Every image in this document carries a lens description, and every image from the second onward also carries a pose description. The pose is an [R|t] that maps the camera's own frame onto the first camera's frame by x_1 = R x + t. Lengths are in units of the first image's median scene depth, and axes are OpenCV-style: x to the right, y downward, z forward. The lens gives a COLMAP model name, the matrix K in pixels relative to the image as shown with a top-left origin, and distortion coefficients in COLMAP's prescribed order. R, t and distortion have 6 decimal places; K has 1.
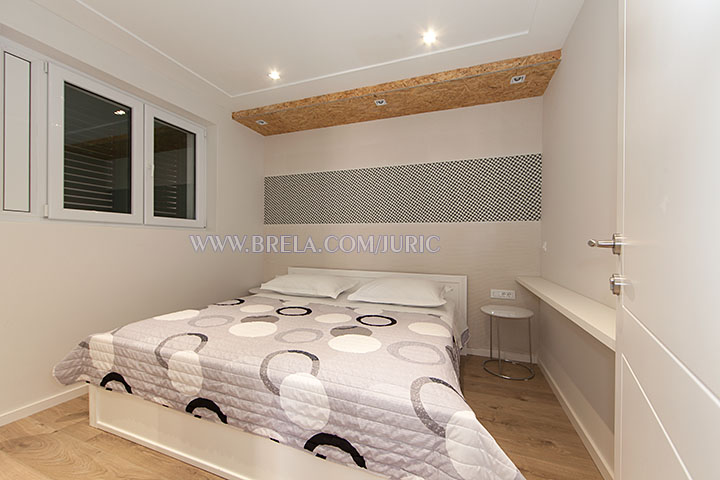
lens RADIAL K [[286.2, 0, 358.0], [0, 286.2, 241.6], [0, 0, 1]] dist [-0.002495, -0.000499]
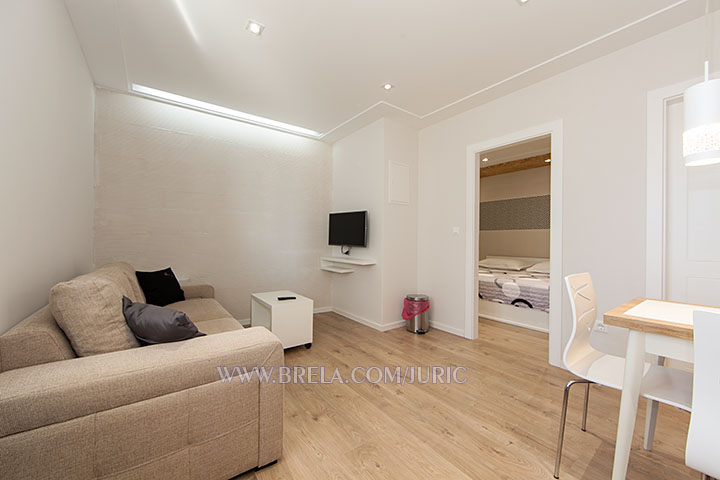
lens RADIAL K [[286.2, 0, 358.3], [0, 286.2, 243.2], [0, 0, 1]] dist [-0.002495, -0.000499]
pose [[0.842617, 0.000526, -0.538514, 0.099279], [0.006656, 0.999913, 0.011392, -0.024489], [0.538473, -0.013183, 0.842540, -2.646495]]
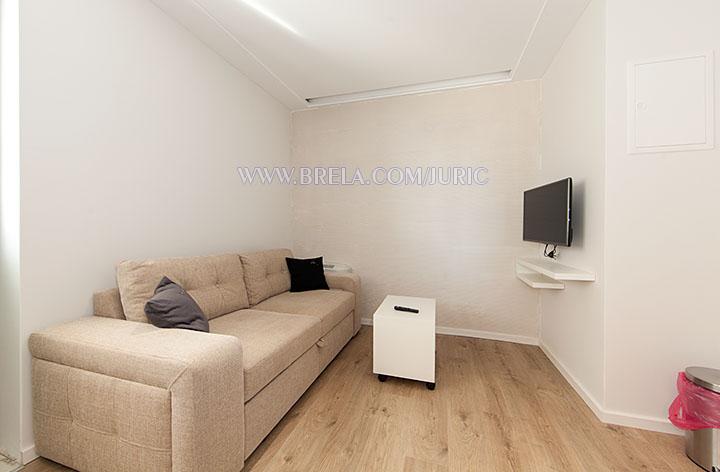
lens RADIAL K [[288.6, 0, 342.1], [0, 288.6, 232.4], [0, 0, 1]] dist [0.001749, -0.000275]
pose [[0.042240, -0.005080, -0.999095, 0.102513], [-0.003489, 0.999980, -0.005232, -0.012599], [0.999101, 0.003707, 0.042221, -1.407764]]
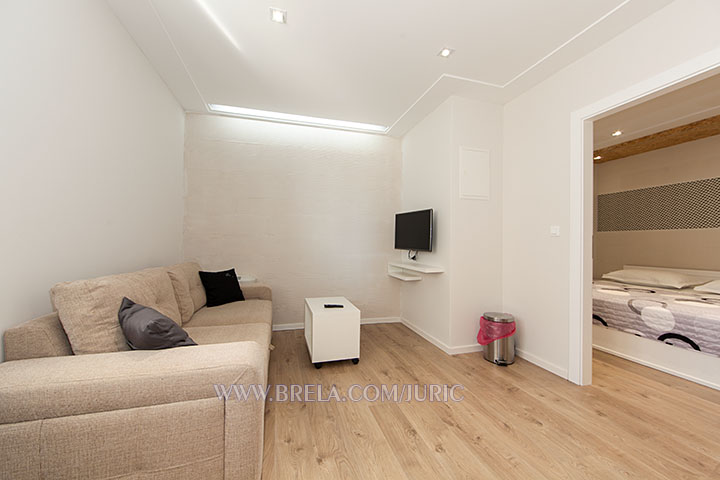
lens RADIAL K [[286.2, 0, 355.1], [0, 286.2, 242.3], [0, 0, 1]] dist [-0.002495, -0.000499]
pose [[0.594653, -0.006790, -0.803954, 0.190848], [0.003918, 0.999977, -0.005548, -0.020743], [0.803973, 0.000149, 0.594666, -2.128510]]
